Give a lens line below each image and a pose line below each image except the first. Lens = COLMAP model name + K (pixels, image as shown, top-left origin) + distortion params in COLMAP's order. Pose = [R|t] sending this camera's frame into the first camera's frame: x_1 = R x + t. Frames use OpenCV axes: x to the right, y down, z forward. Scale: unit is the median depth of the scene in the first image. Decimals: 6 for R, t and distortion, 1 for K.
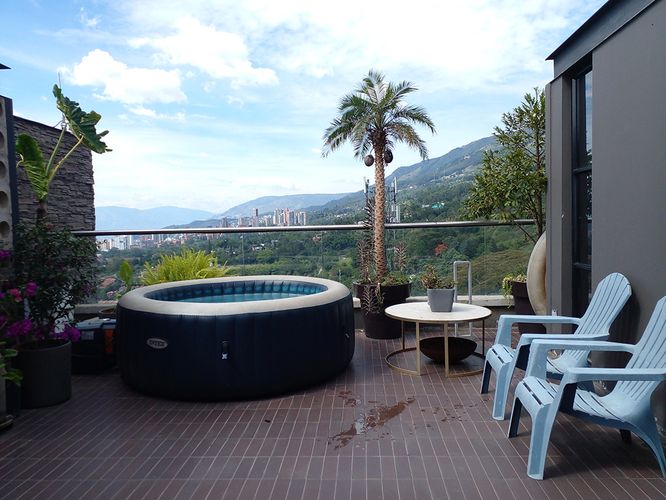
lens RADIAL K [[552.8, 0, 334.3], [0, 552.8, 261.1], [0, 0, 1]] dist [0.097344, -0.168930]
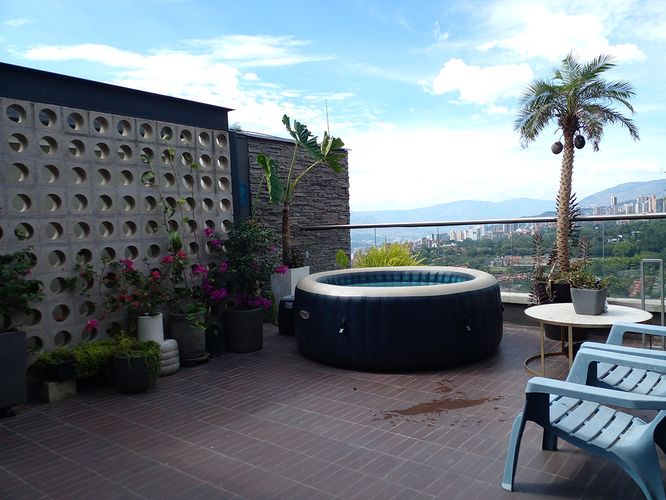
lens RADIAL K [[533.3, 0, 333.0], [0, 533.3, 250.0], [0, 0, 1]] dist [0.104540, -0.143776]
pose [[0.805536, 0.021944, -0.592140, 0.242005], [-0.023356, 0.999713, 0.005275, -0.004314], [0.592086, 0.009580, 0.805818, 0.031459]]
